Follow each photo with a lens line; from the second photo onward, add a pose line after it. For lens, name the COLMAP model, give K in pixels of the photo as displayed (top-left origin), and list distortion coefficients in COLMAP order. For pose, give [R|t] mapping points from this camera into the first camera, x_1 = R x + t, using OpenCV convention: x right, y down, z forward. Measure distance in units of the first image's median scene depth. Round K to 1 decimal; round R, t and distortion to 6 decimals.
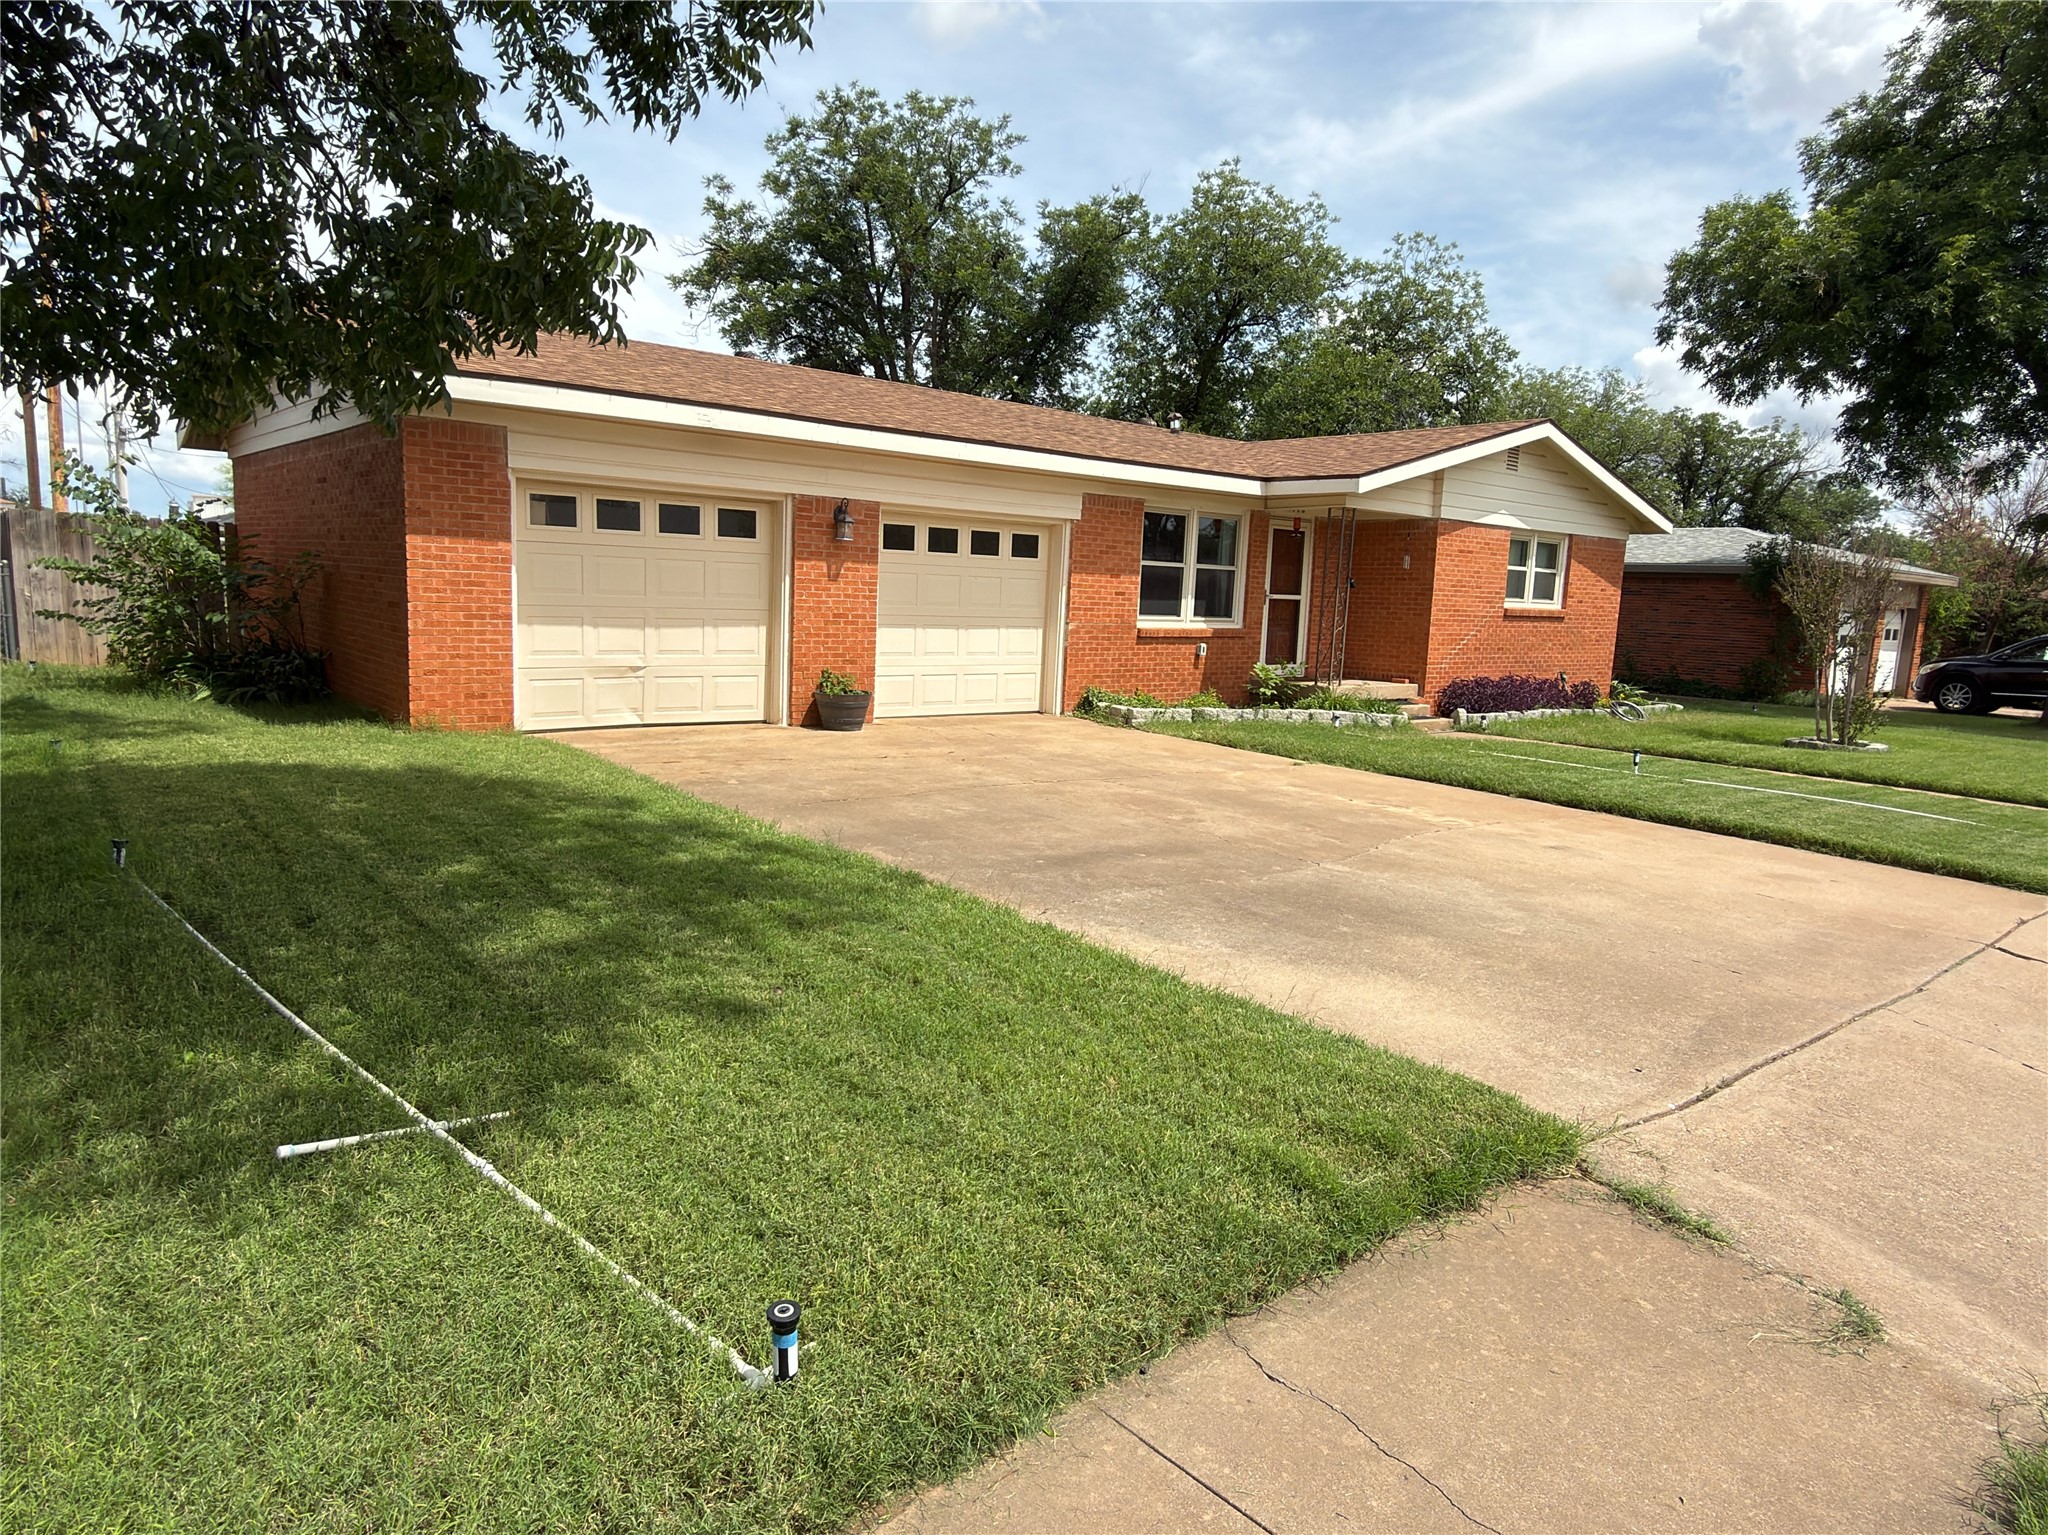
lens RADIAL K [[1242.3, 0, 1024.0], [0, 1242.3, 767.5], [0, 0, 1]] dist [0.001771, -0.001305]
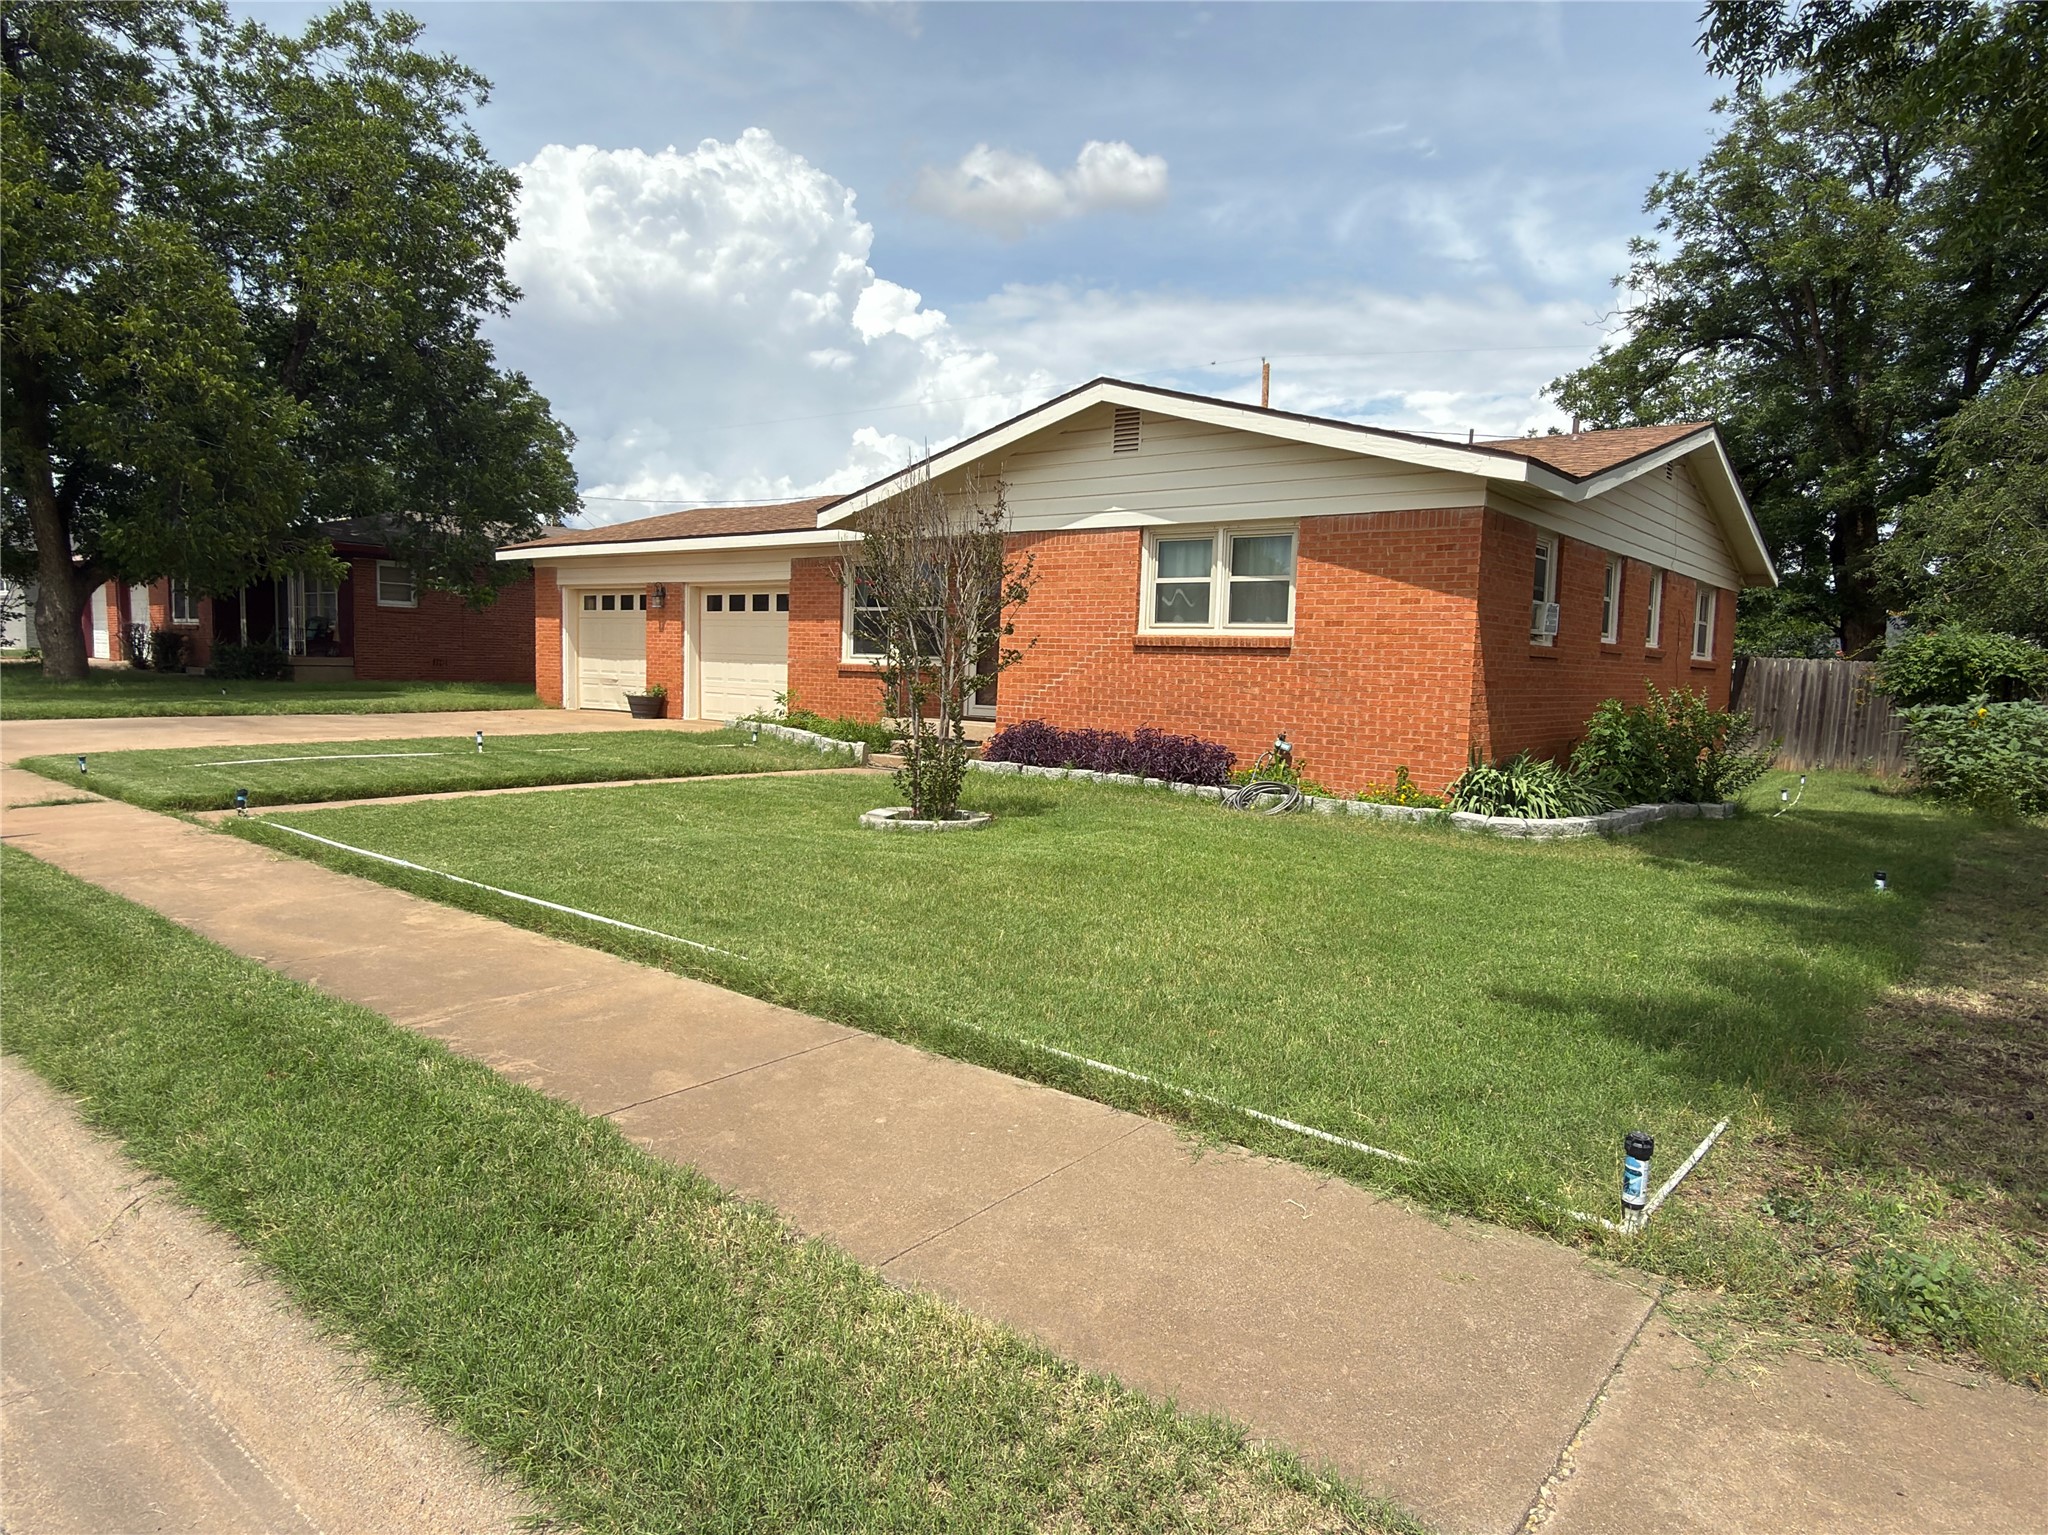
lens RADIAL K [[1242.3, 0, 1024.0], [0, 1242.3, 767.5], [0, 0, 1]] dist [0.001771, -0.001305]
pose [[0.188723, 0.049593, -0.980777, 1.305402], [-0.163403, 0.986387, 0.018434, -0.065393], [0.968340, 0.156783, 0.194258, 0.962895]]
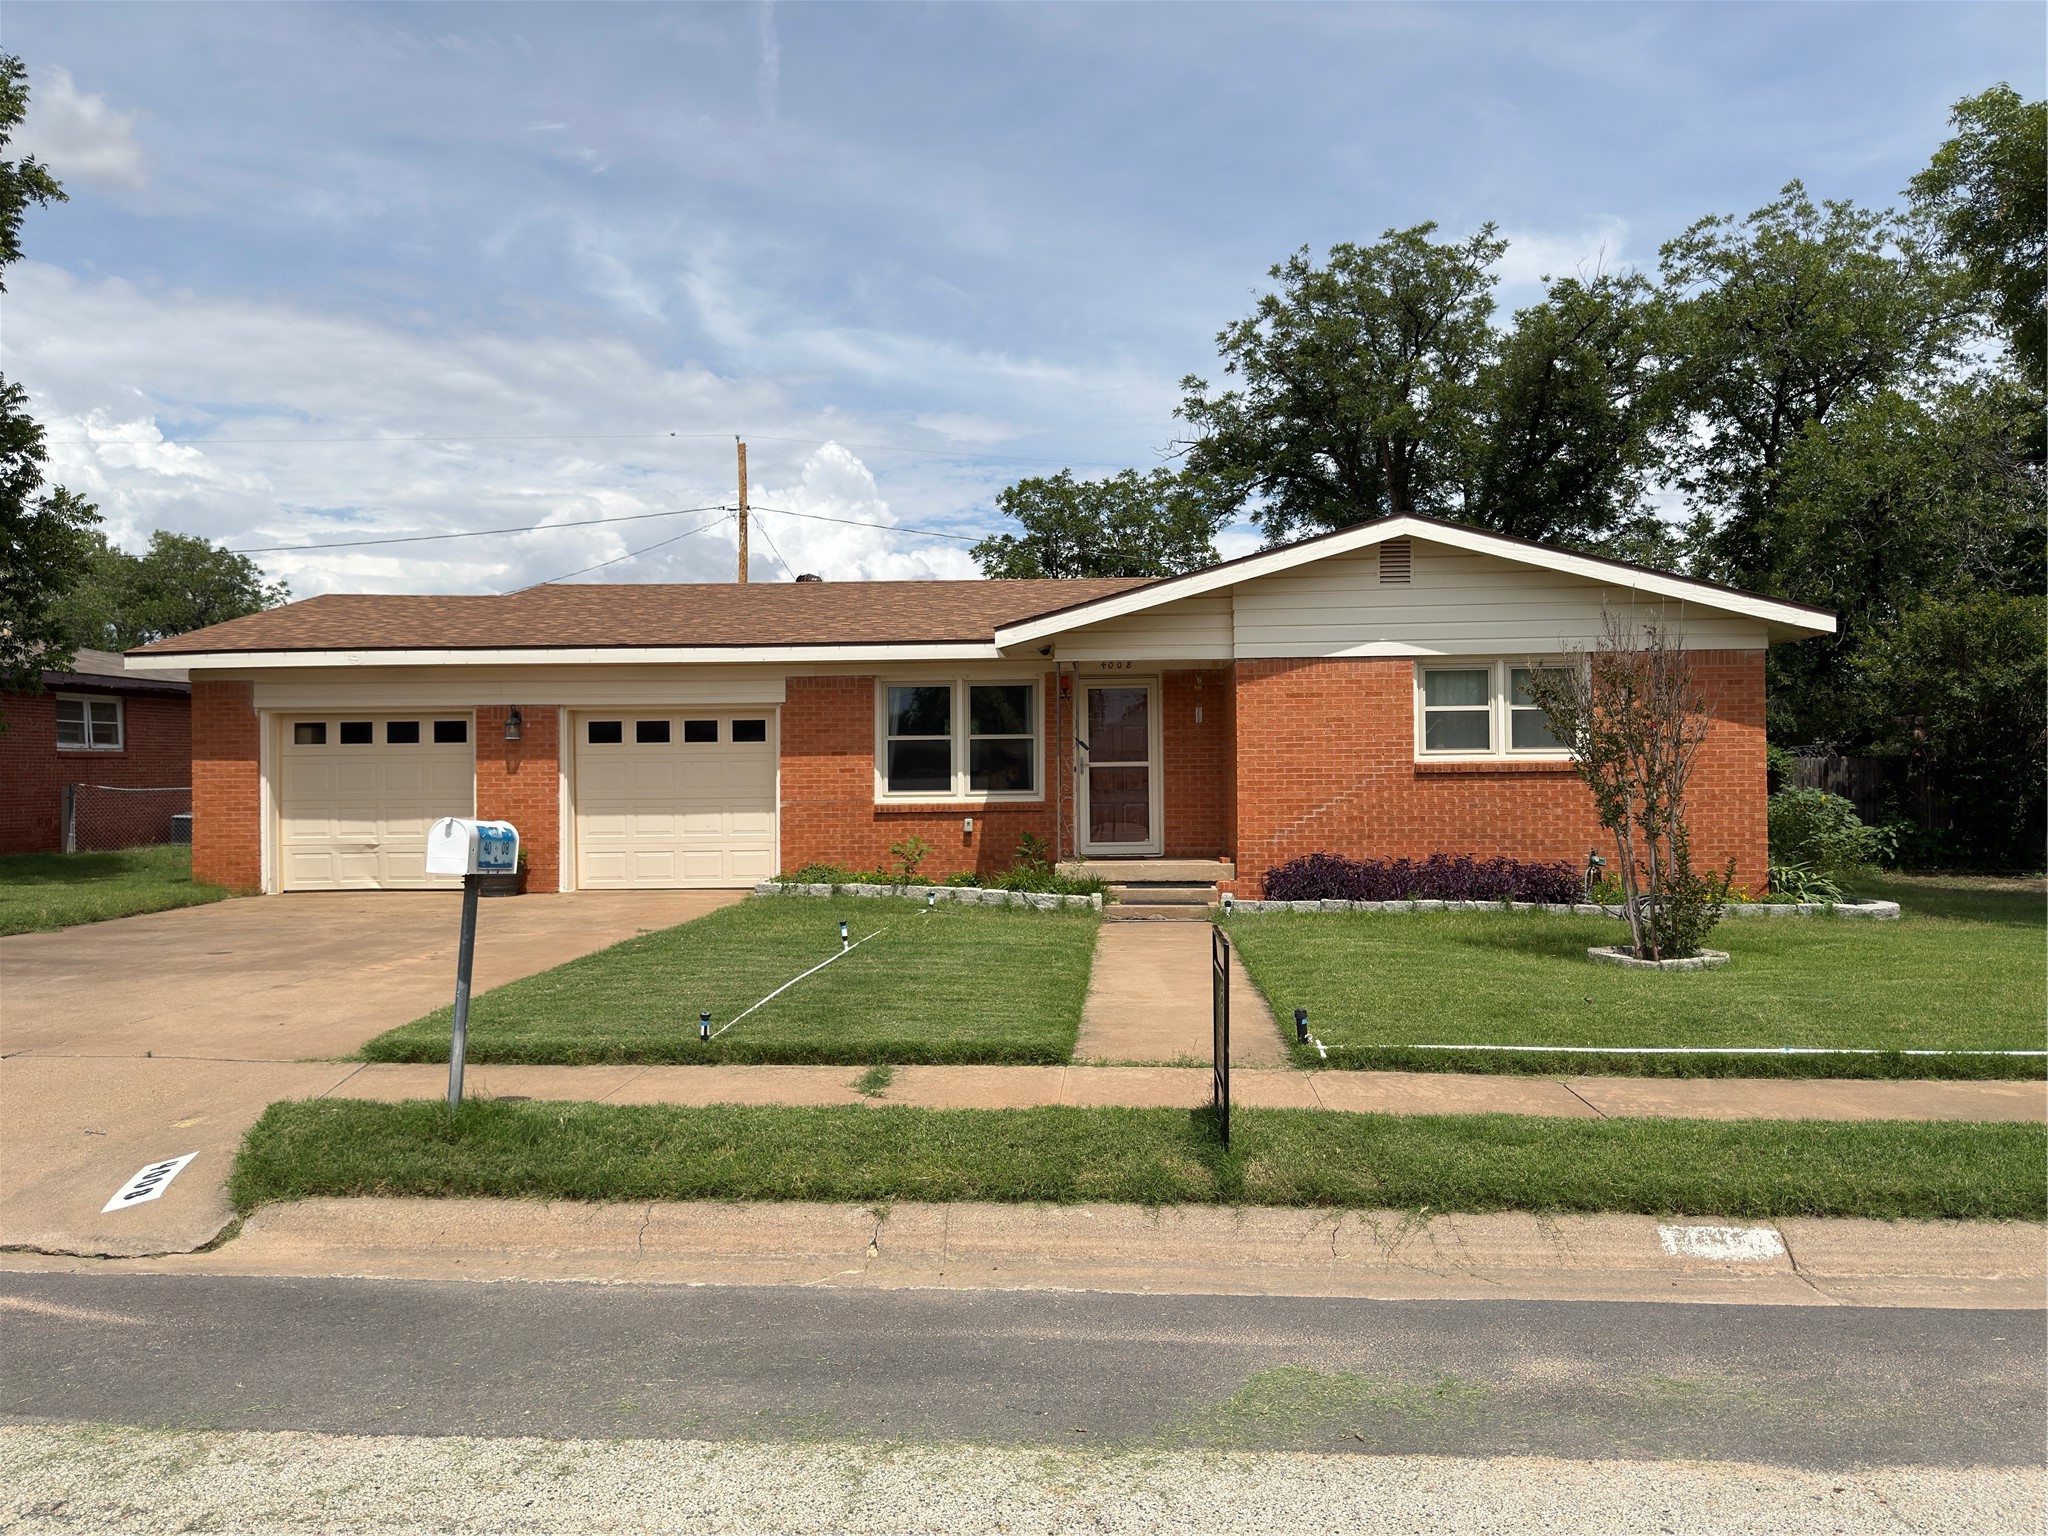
lens RADIAL K [[1419.6, 0, 1031.9], [0, 1419.6, 751.8], [0, 0, 1]] dist [0.055245, -0.001366]
pose [[0.725417, -0.056789, -0.685963, 0.956776], [-0.059608, 0.987664, -0.144801, 0.001312], [0.685724, 0.145930, 0.713083, 0.285035]]
